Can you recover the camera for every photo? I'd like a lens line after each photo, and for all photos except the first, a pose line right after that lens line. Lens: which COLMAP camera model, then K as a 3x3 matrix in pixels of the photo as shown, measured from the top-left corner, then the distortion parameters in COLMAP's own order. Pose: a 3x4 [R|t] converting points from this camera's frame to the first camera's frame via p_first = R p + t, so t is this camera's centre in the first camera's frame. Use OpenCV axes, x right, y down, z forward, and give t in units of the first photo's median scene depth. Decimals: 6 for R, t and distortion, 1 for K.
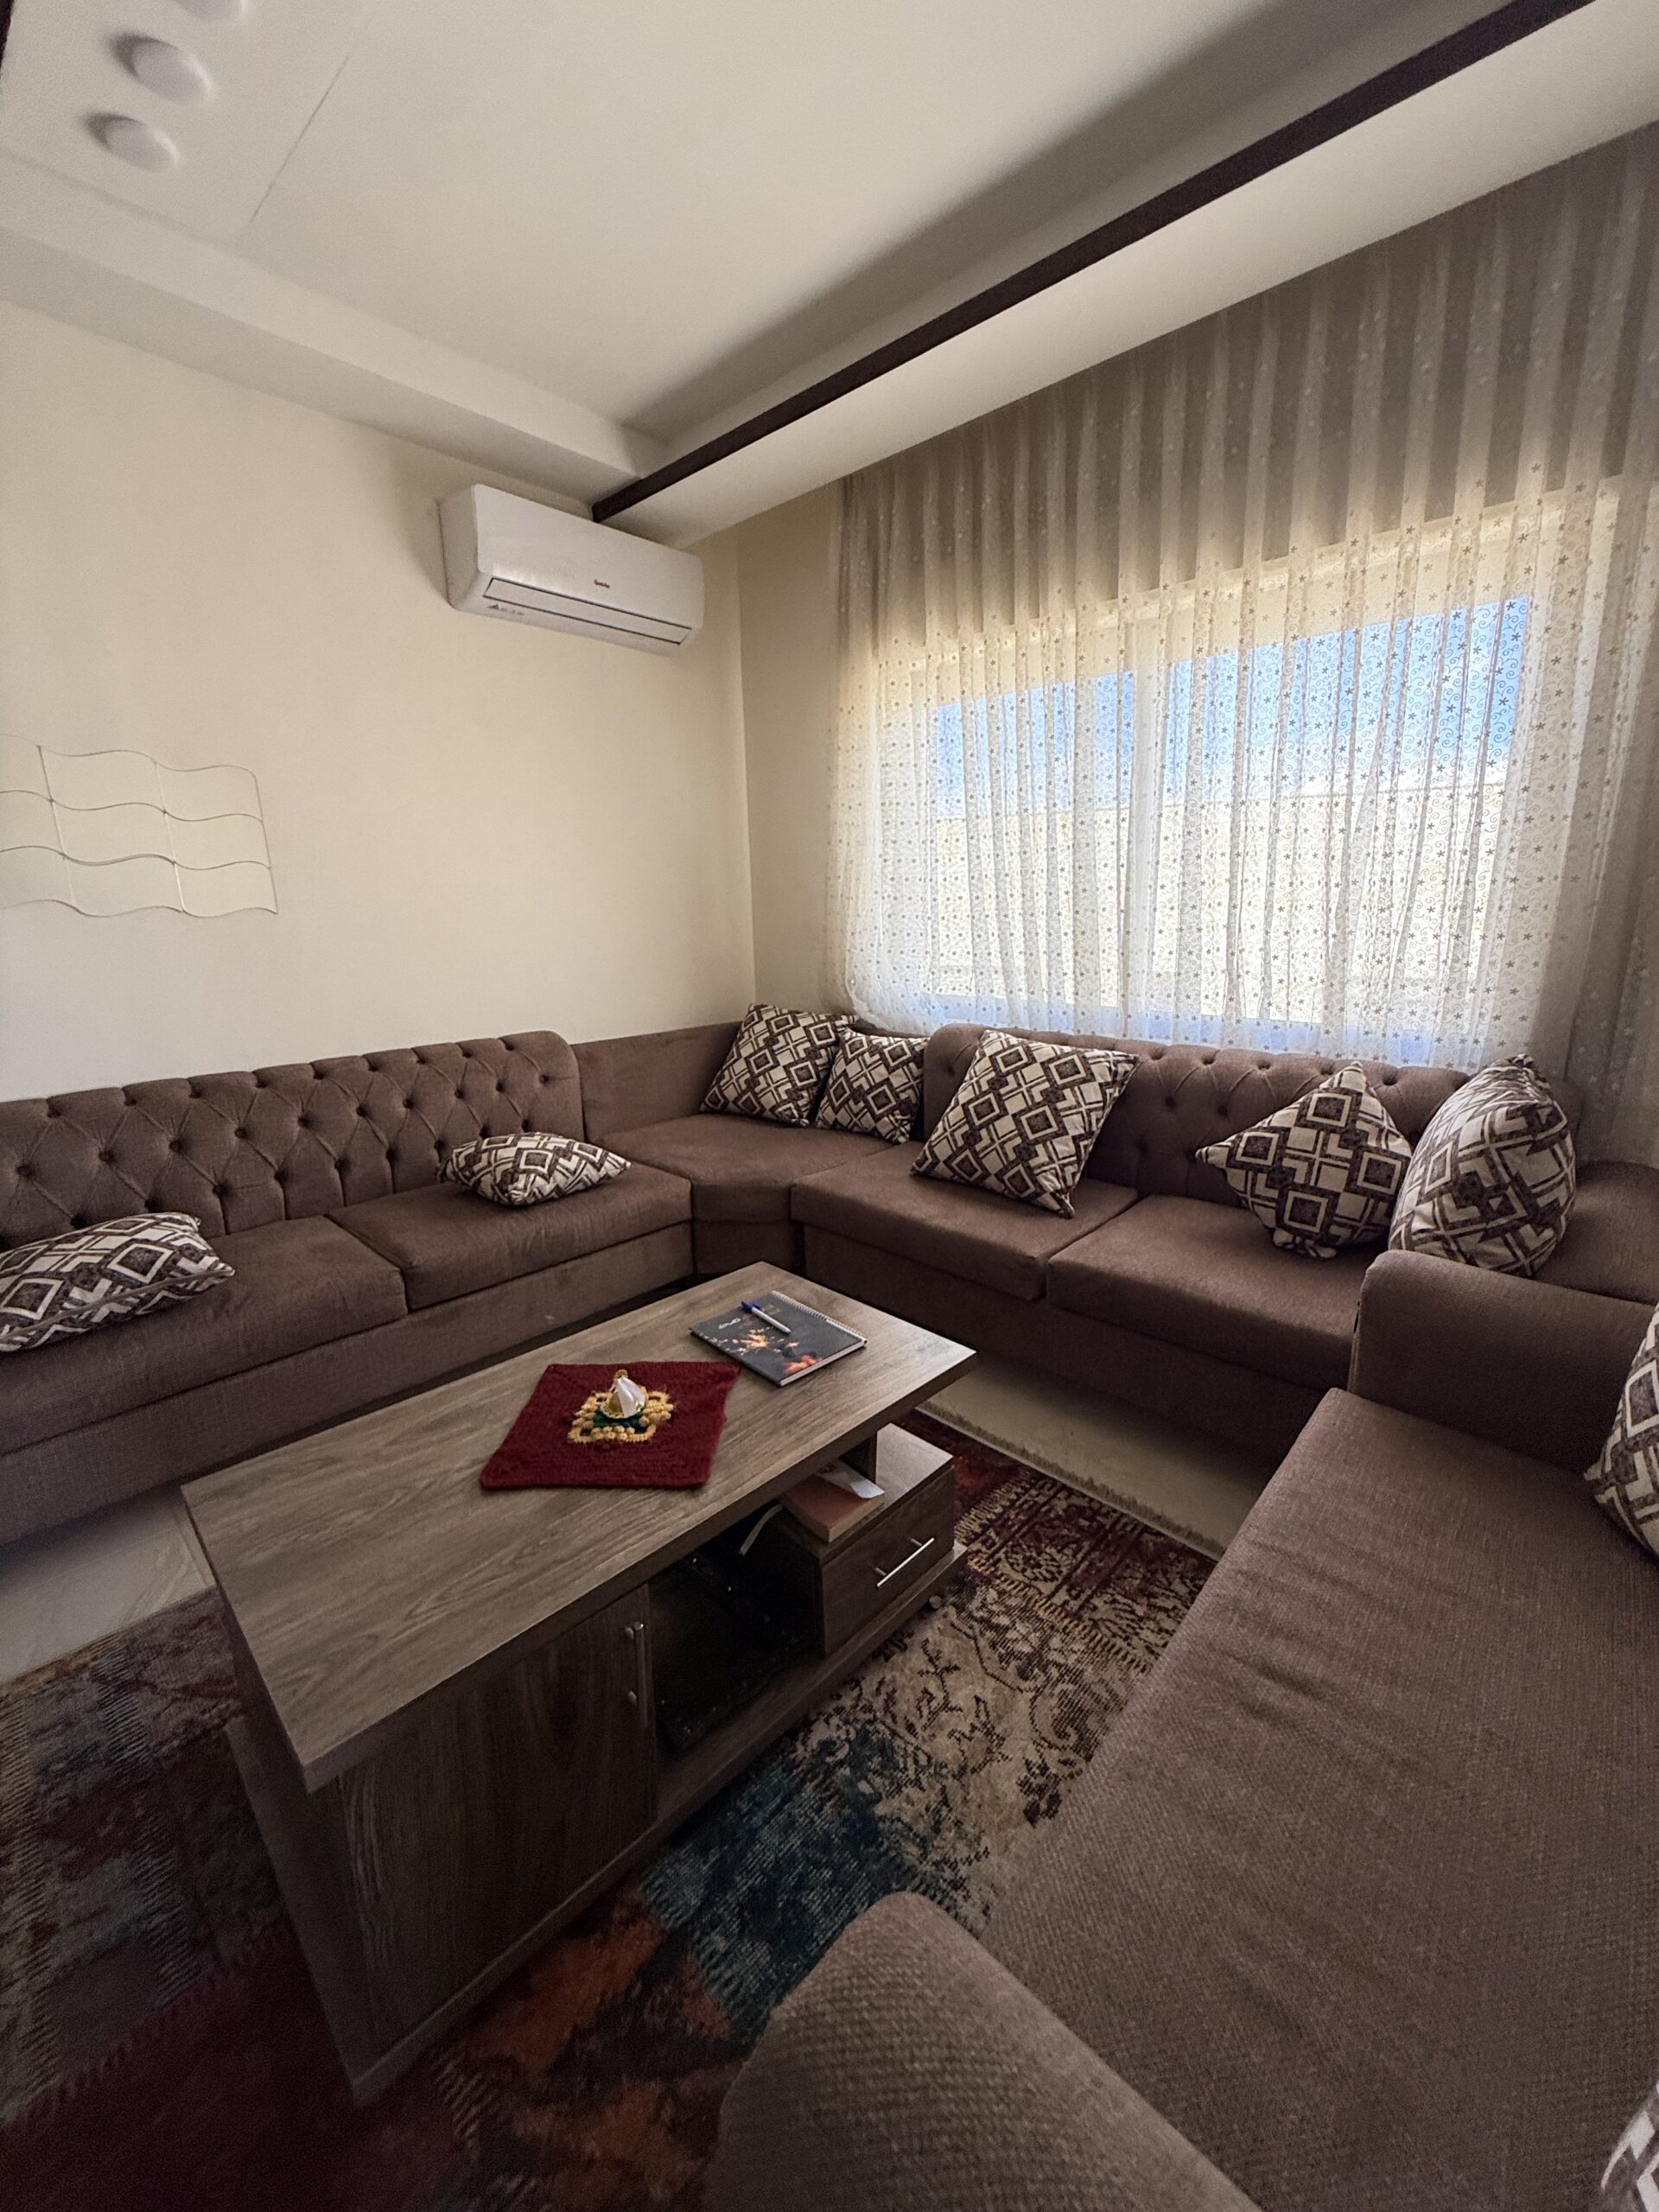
lens RADIAL K [[883.5, 0, 832.4], [0, 883.5, 1097.9], [0, 0, 1]] dist [-0.000650, -0.000223]
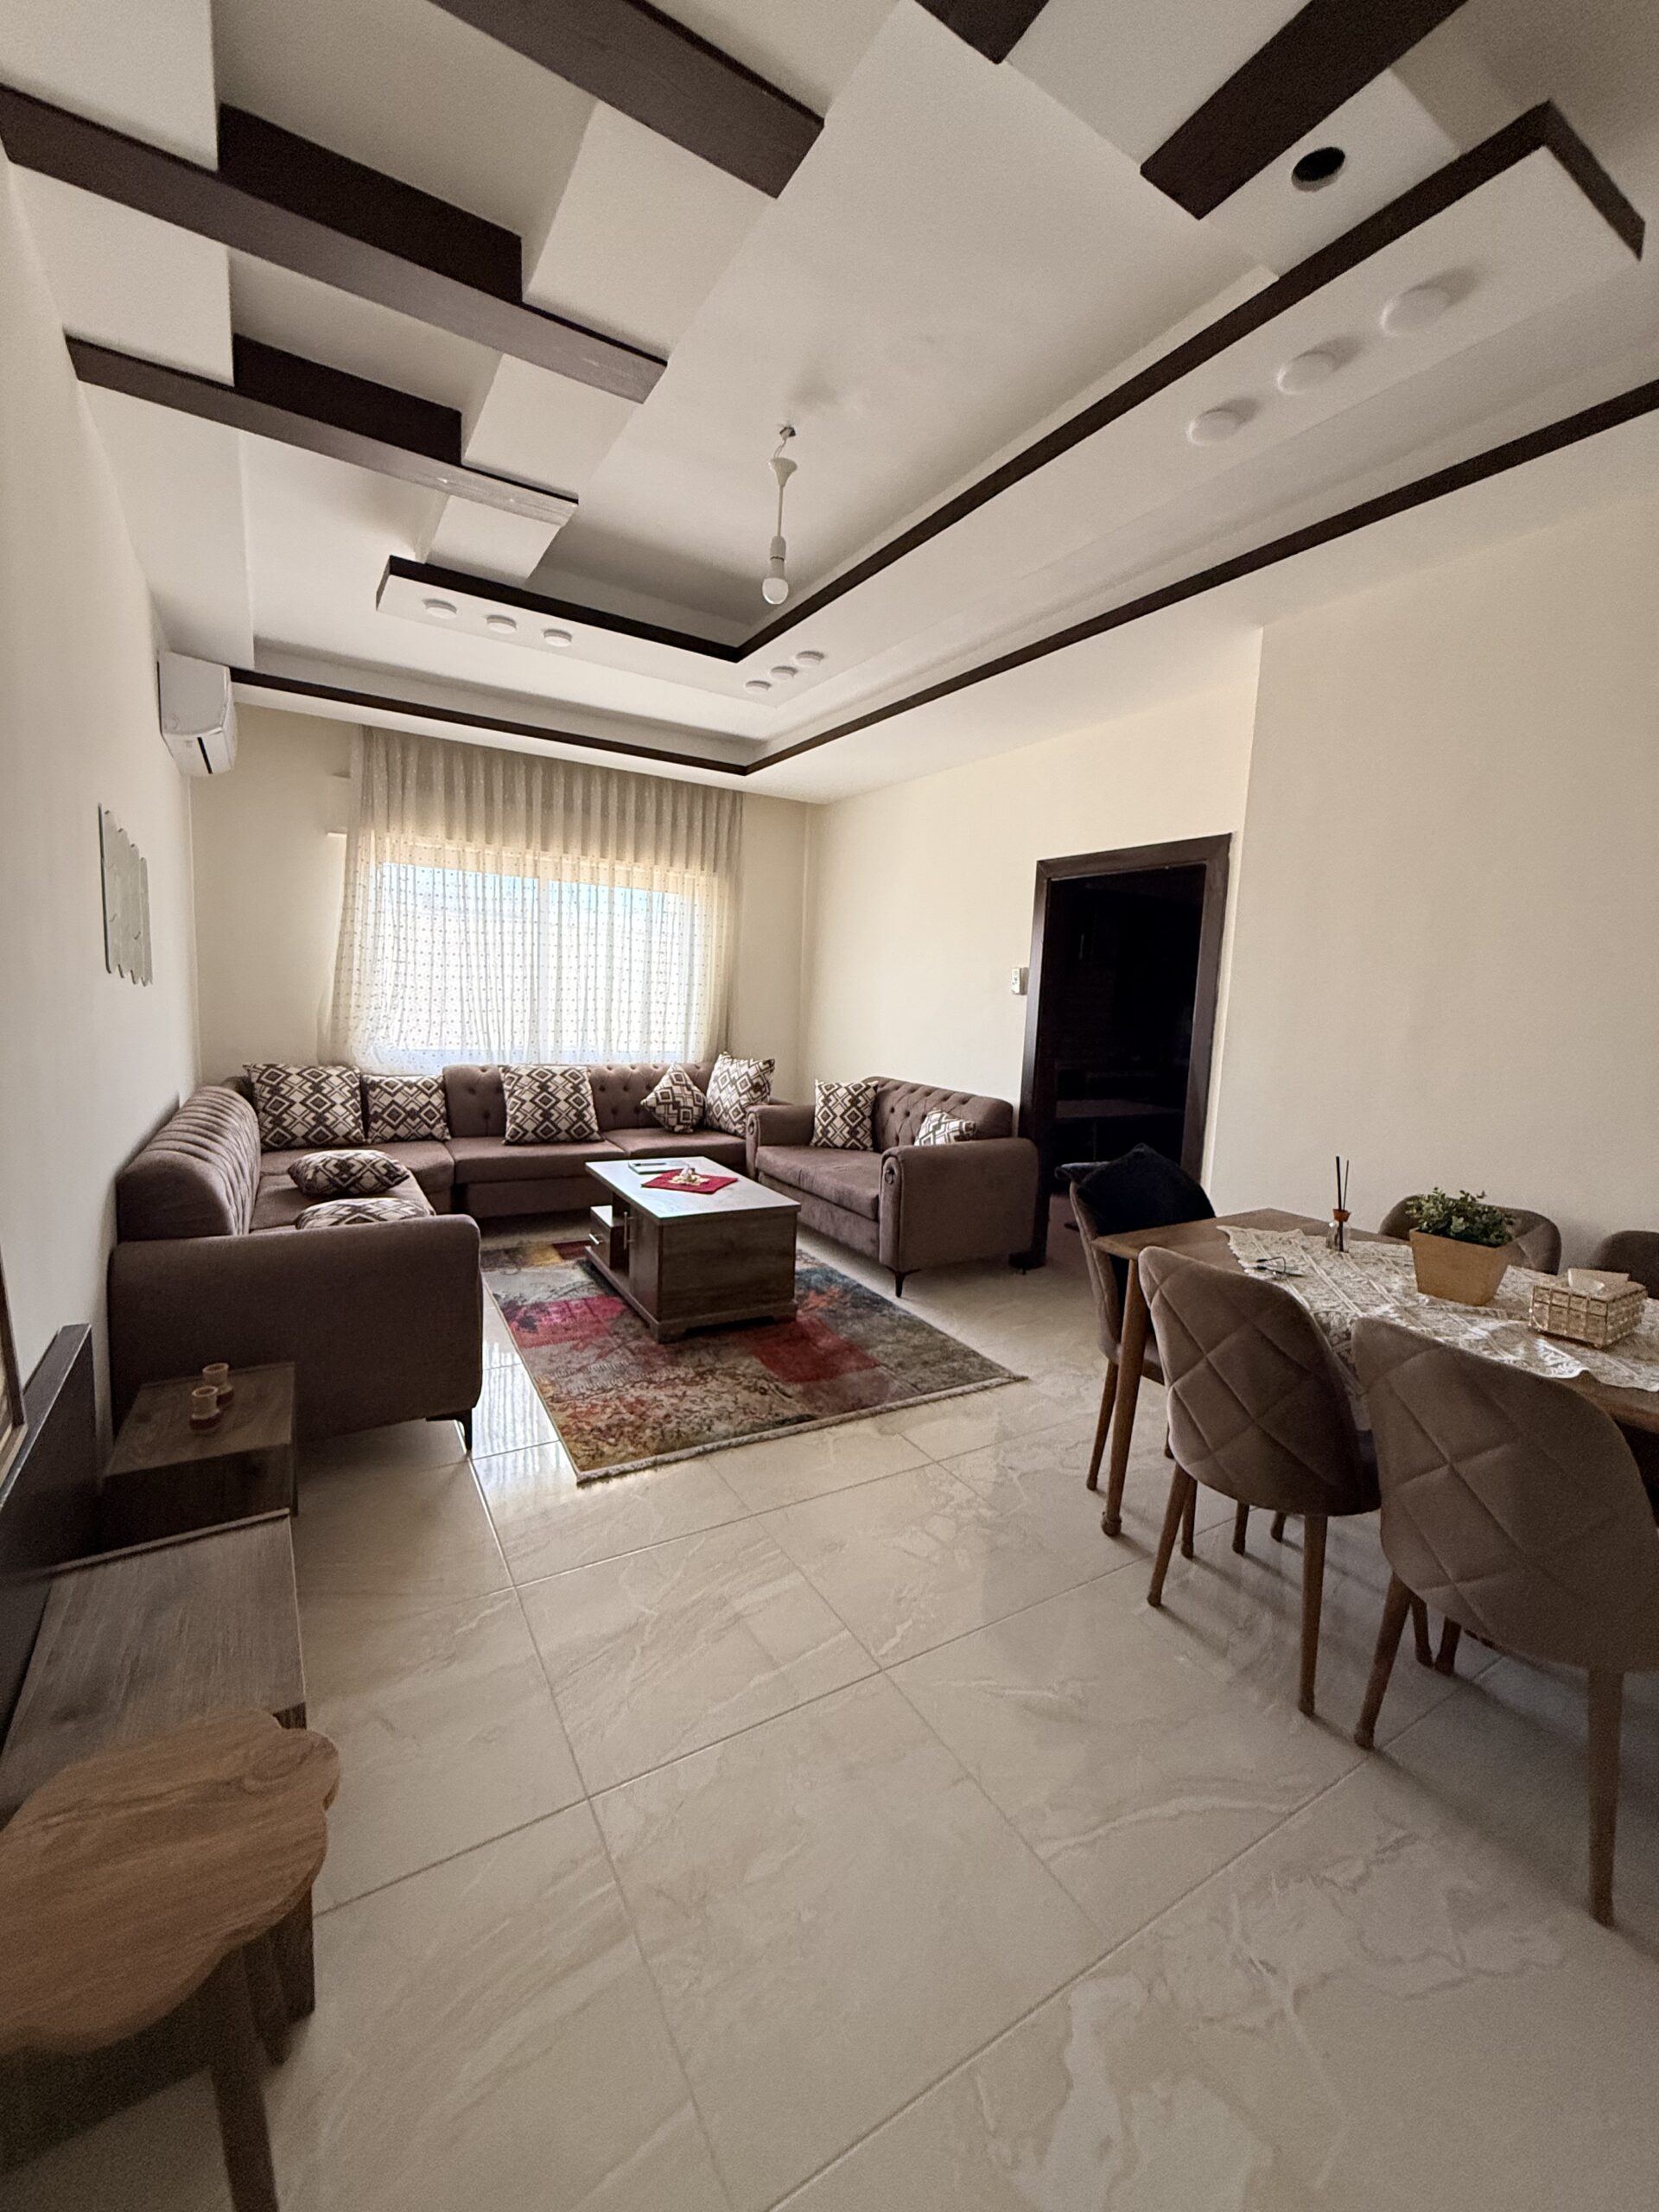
lens RADIAL K [[883.5, 0, 832.4], [0, 883.5, 1097.9], [0, 0, 1]] dist [-0.000650, -0.000223]
pose [[0.253590, -0.072744, 0.964573, -1.316056], [0.170402, 0.984934, 0.029480, 0.049515], [-0.952185, 0.156889, 0.262165, -0.086903]]
